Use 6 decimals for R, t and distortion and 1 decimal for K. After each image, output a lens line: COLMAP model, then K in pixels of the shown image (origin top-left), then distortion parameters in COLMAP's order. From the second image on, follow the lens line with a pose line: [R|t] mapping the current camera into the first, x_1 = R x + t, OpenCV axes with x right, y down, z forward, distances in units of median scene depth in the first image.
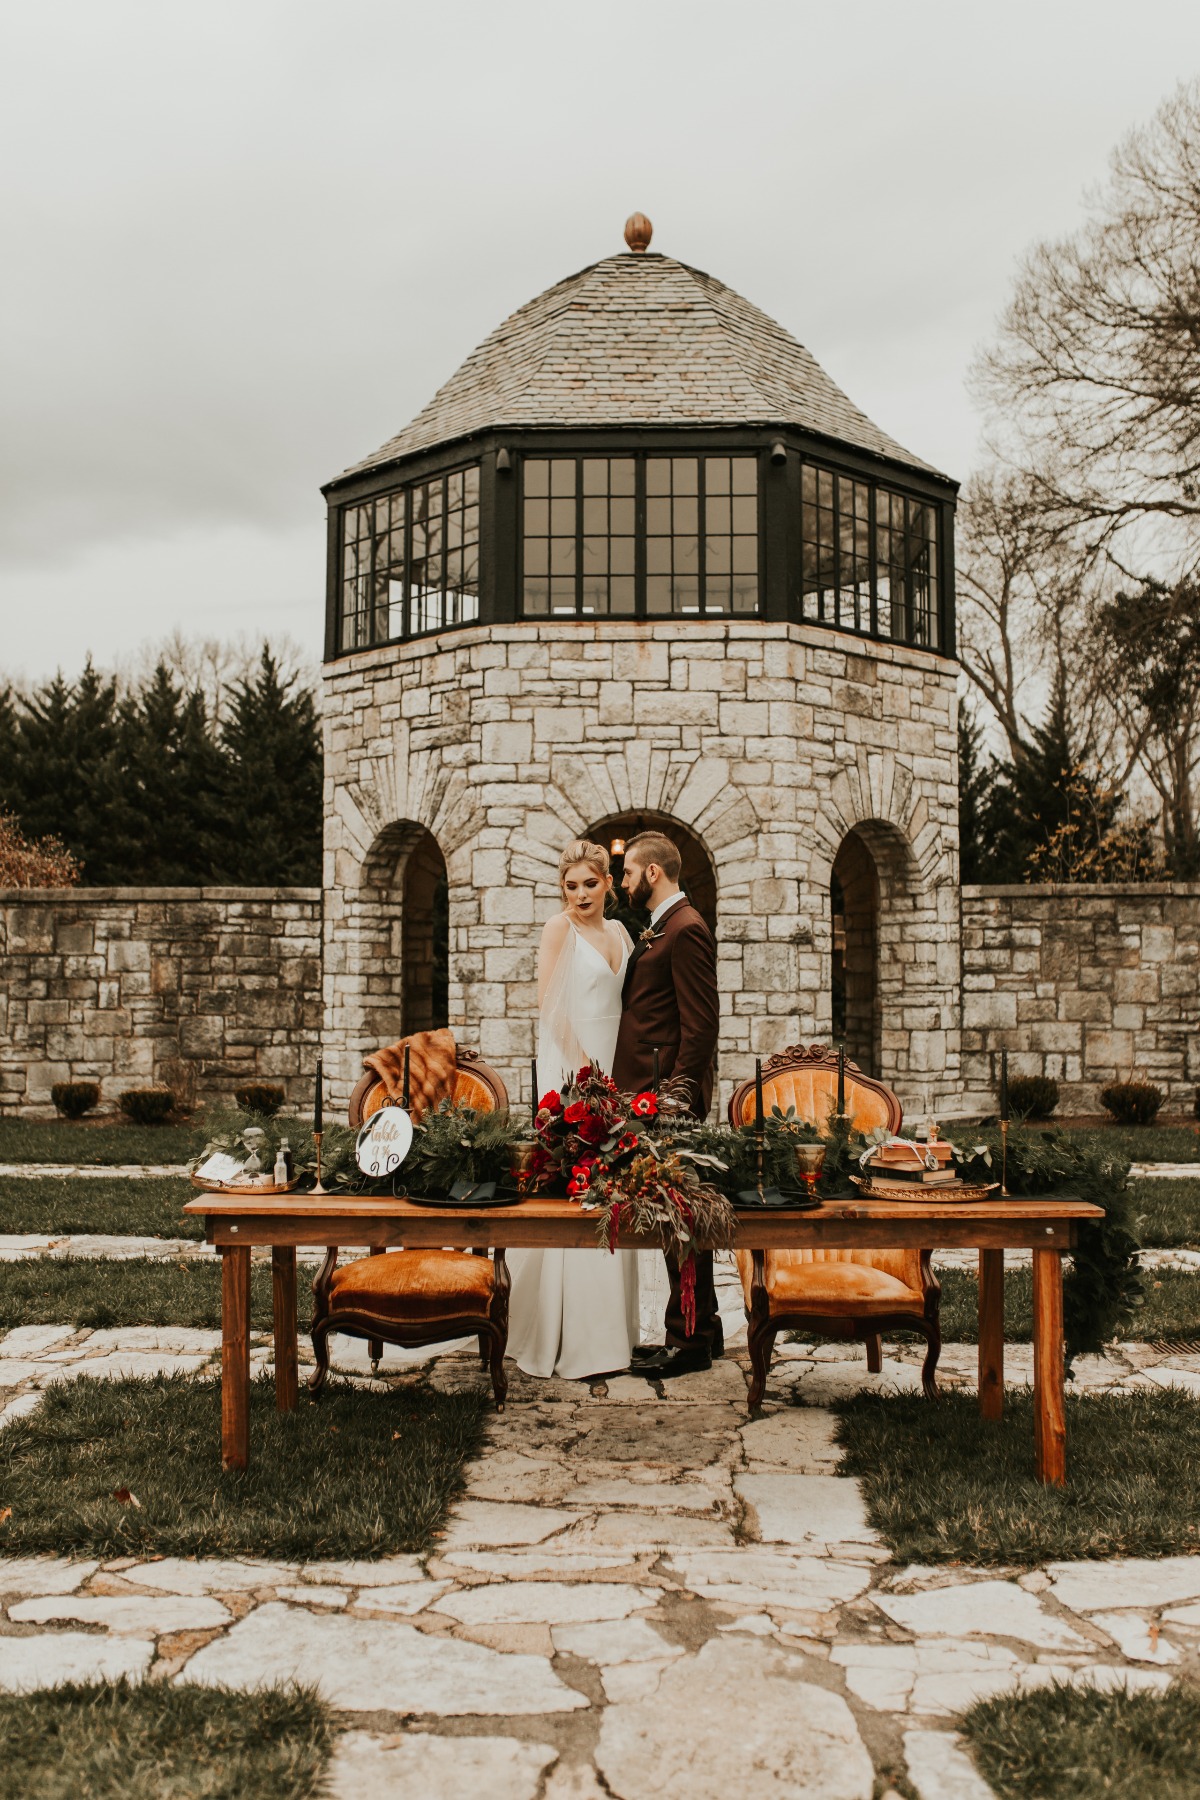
lens RADIAL K [[1712.6, 0, 600.0], [0, 1712.6, 900.0], [0, 0, 1]] dist [-0.085278, 0.164529]
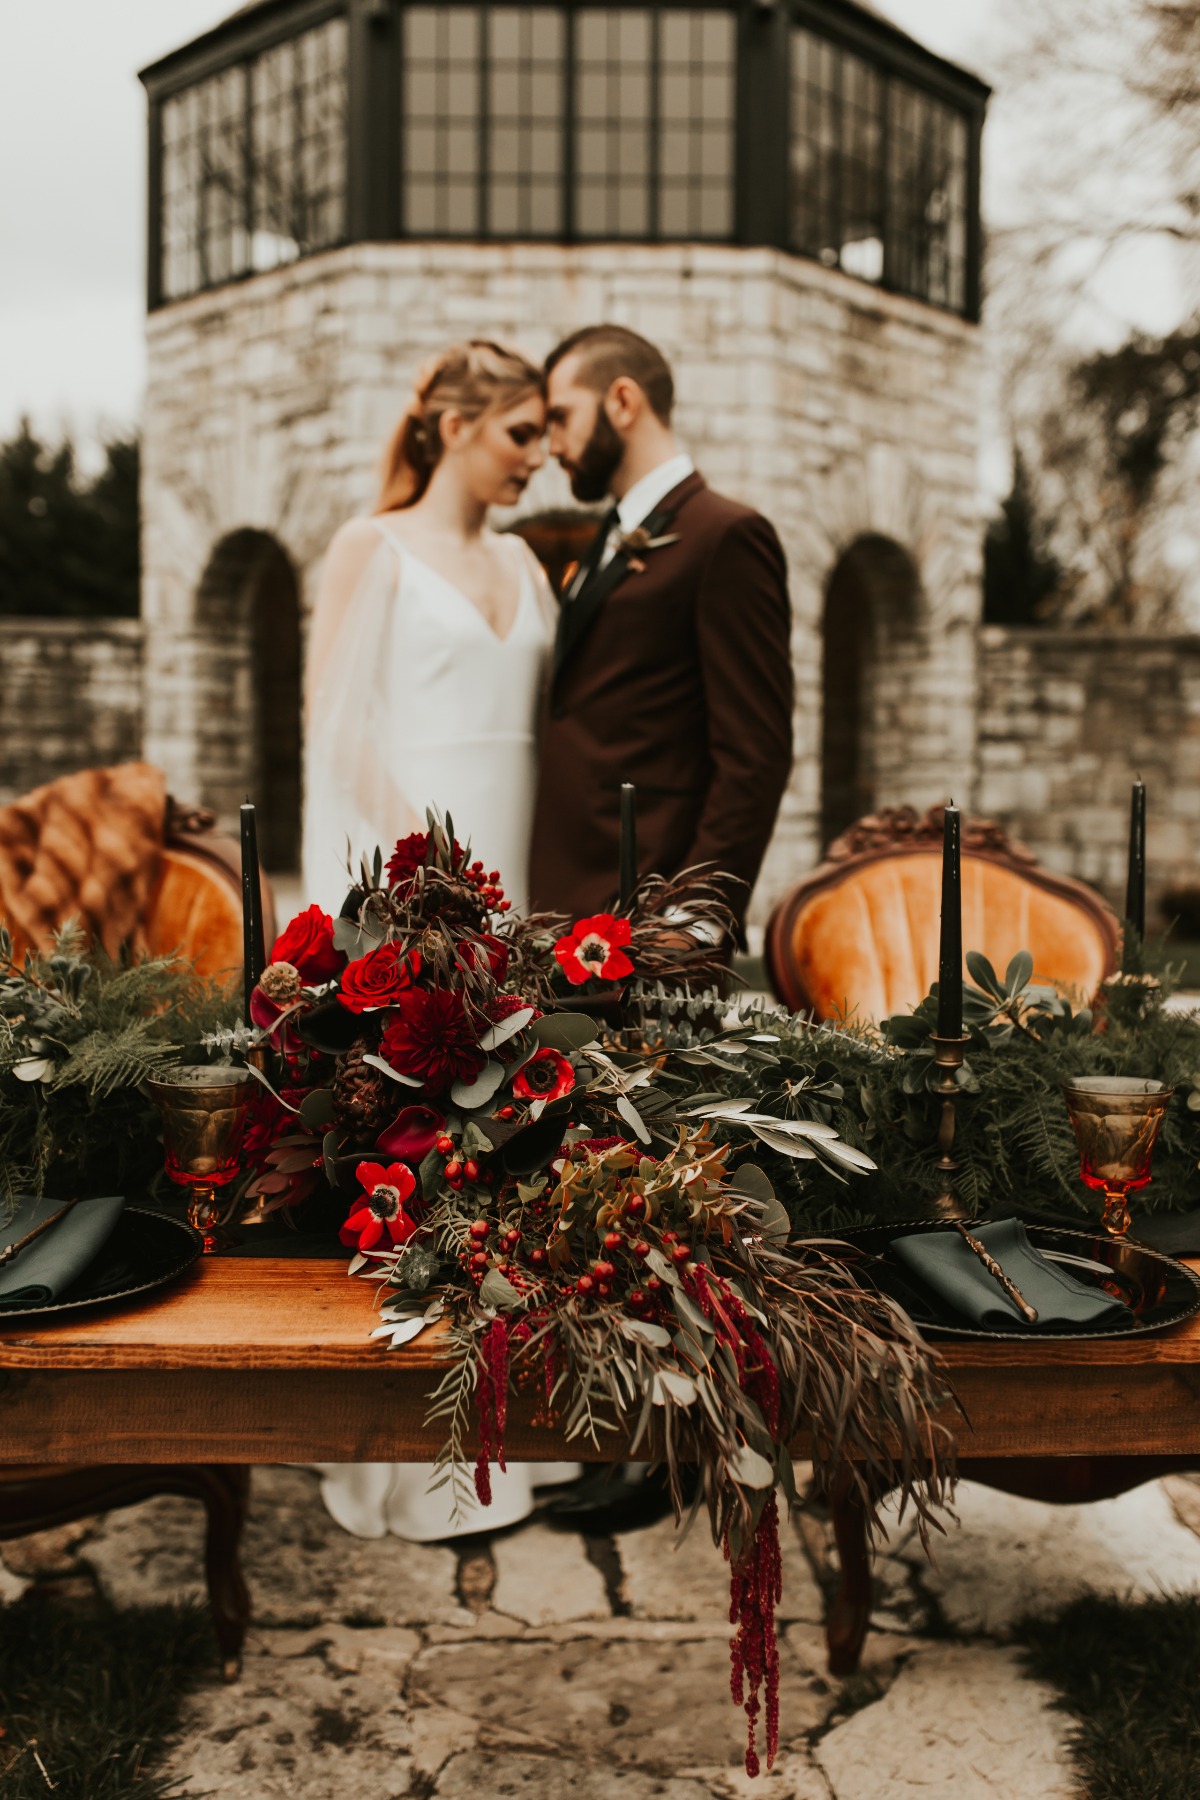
lens RADIAL K [[1721.6, 0, 600.0], [0, 1721.6, 900.0], [0, 0, 1]] dist [-0.042989, 0.002651]
pose [[0.998858, 0.004957, 0.047513, 0.004010], [-0.010512, 0.993029, 0.117398, 0.025259], [-0.046600, -0.117763, 0.991948, 0.238964]]
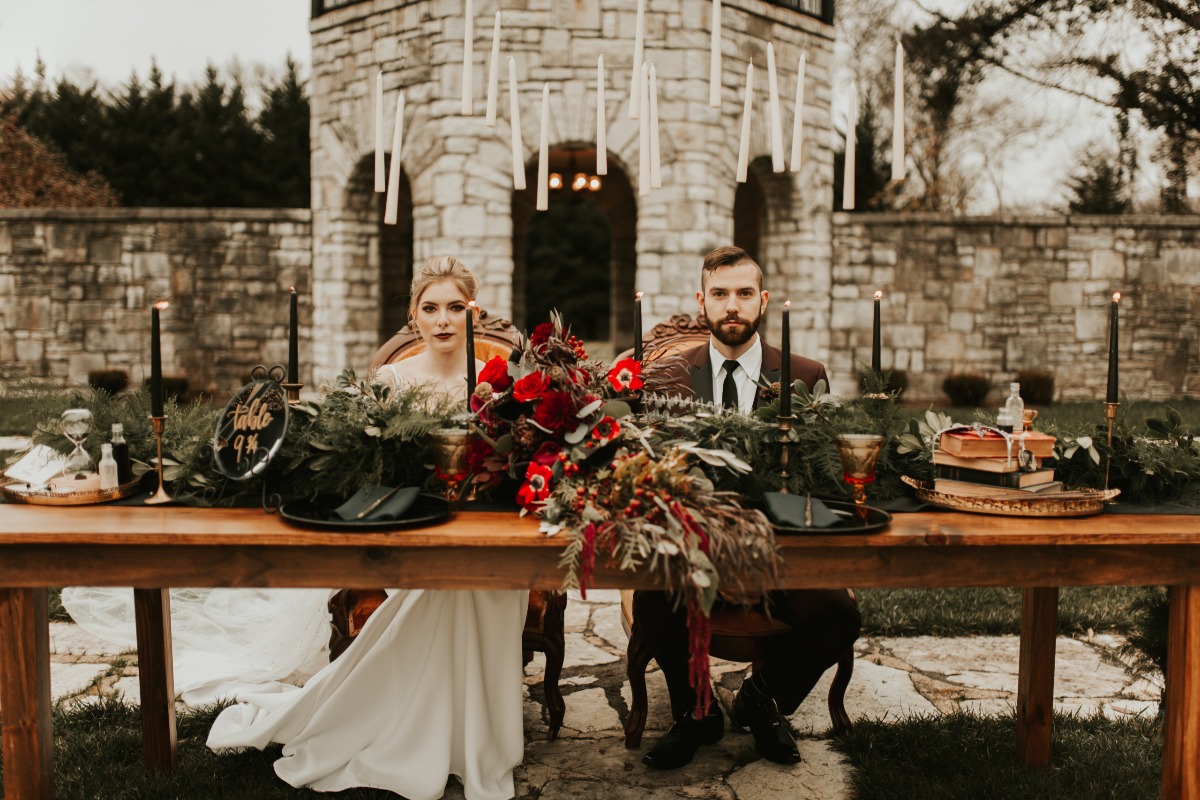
lens RADIAL K [[1141.7, 0, 600.0], [0, 1141.7, 400.0], [0, 0, 1]] dist [-0.085278, 0.164529]
pose [[0.998354, 0.002909, 0.057271, -0.004138], [-0.010157, 0.991892, 0.126678, 0.024134], [-0.056438, -0.127051, 0.990289, 0.186016]]
